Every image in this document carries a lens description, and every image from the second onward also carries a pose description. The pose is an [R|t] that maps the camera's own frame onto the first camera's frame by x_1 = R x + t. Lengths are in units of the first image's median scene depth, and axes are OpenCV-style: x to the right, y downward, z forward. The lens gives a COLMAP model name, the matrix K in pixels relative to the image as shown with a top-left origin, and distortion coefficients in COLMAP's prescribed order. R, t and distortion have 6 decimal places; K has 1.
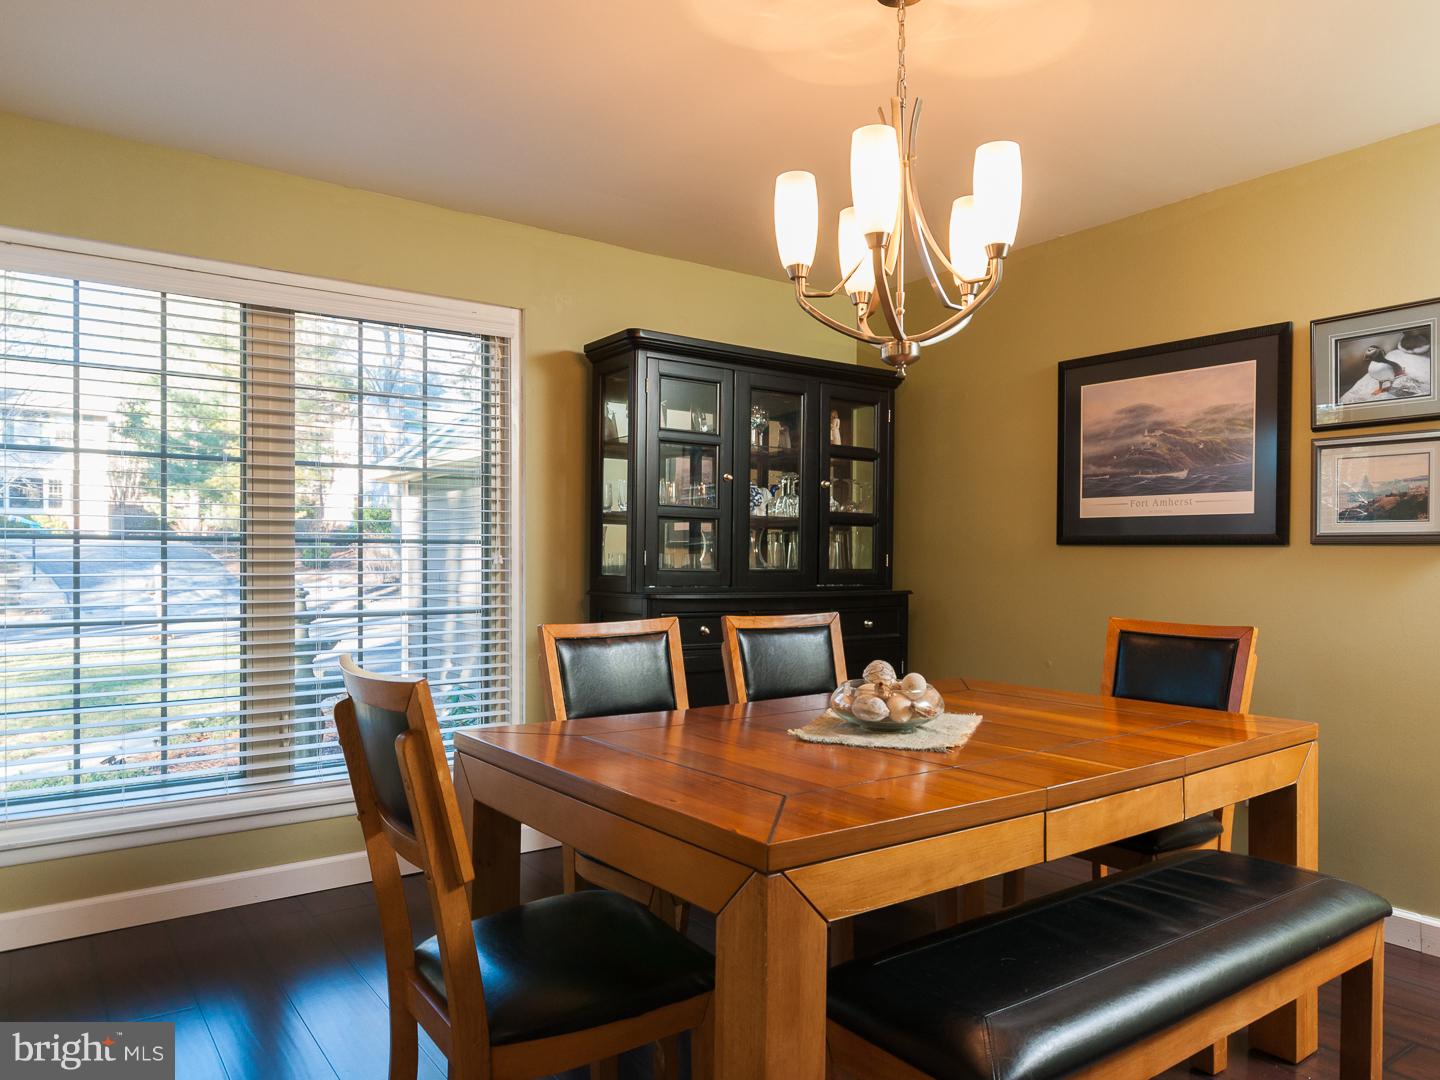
lens RADIAL K [[1020.0, 0, 721.9], [0, 1020.0, 589.0], [0, 0, 1]] dist [-0.002230, -0.001235]
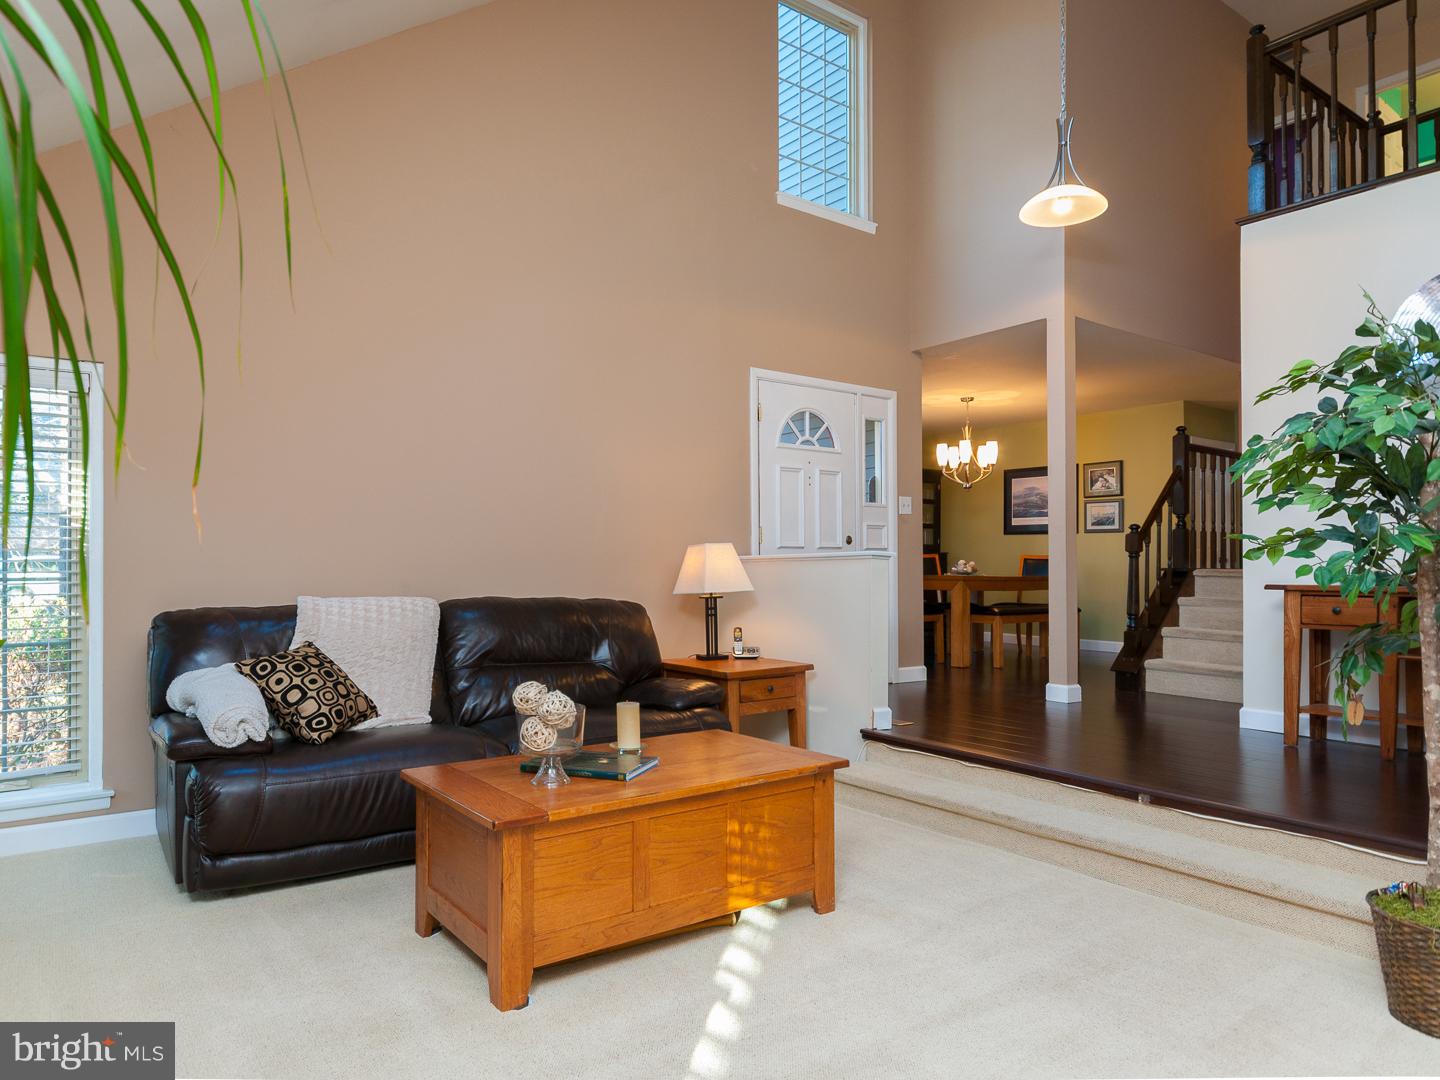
lens RADIAL K [[797.3, 0, 716.3], [0, 797.3, 559.2], [0, 0, 1]] dist [0.000861, -0.000178]
pose [[0.999765, -0.002422, -0.021555, -0.453274], [0.001812, 0.999599, -0.028275, 0.092584], [0.021615, 0.028230, 0.999368, -1.318976]]
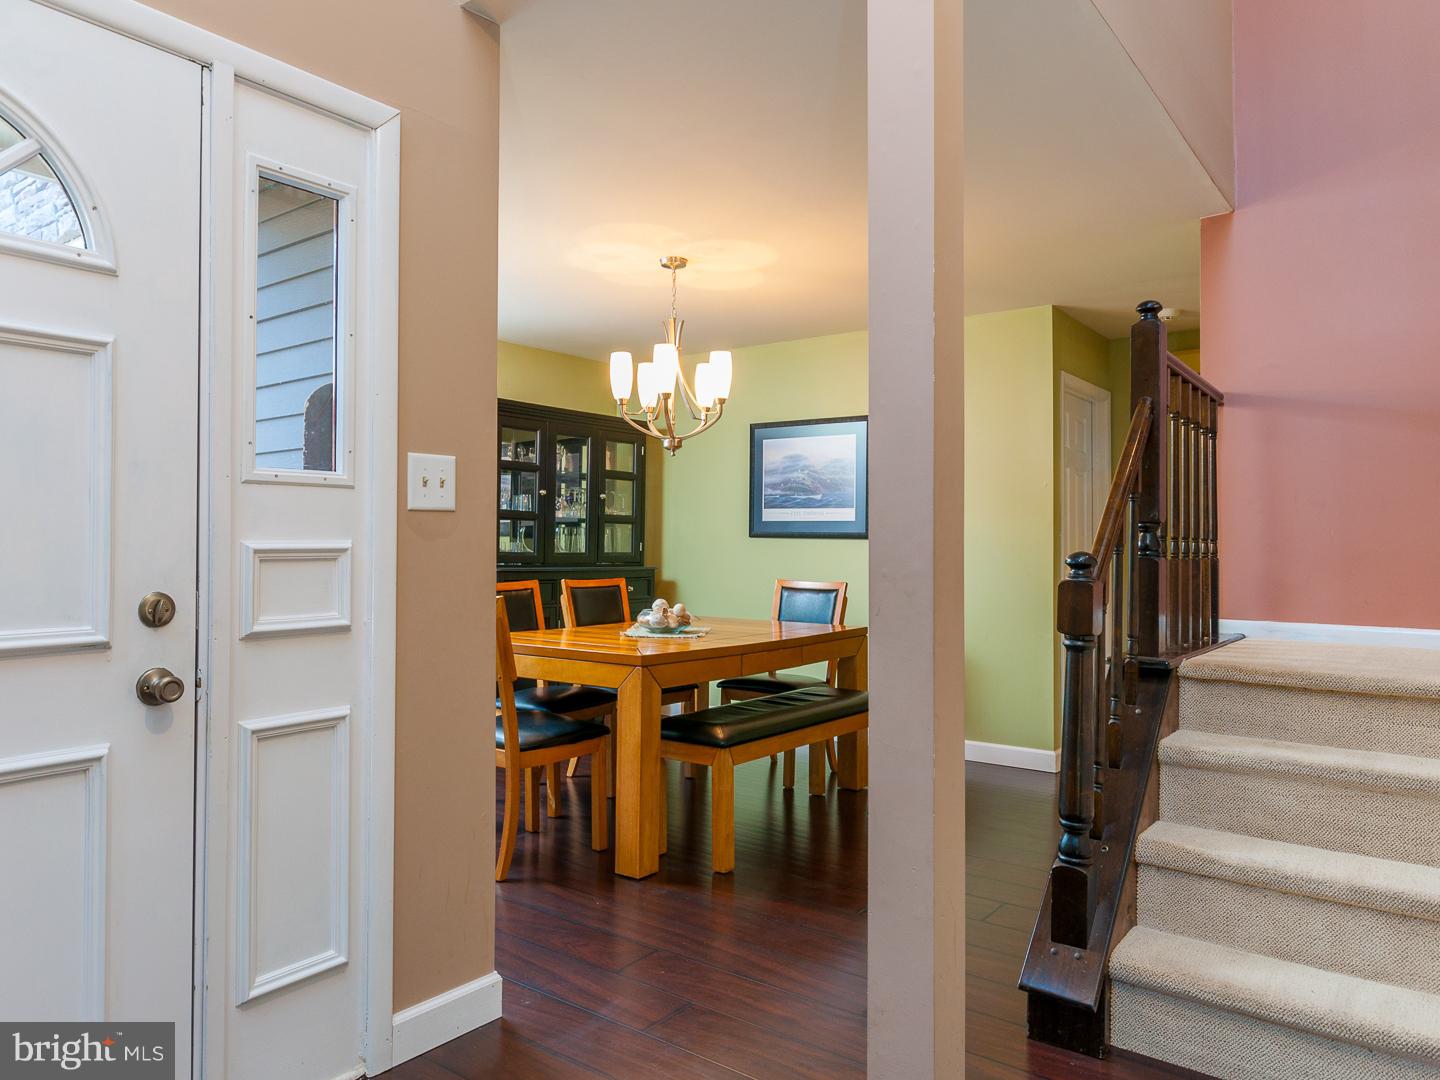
lens RADIAL K [[990.8, 0, 720.0], [0, 990.8, 540.0], [0, 0, 1]] dist [-0.000211, 0.000340]
pose [[0.959906, 0.005391, 0.280270, -0.162142], [0.004232, 0.999422, -0.033719, 0.013847], [-0.280290, 0.033554, 0.959329, -0.513278]]
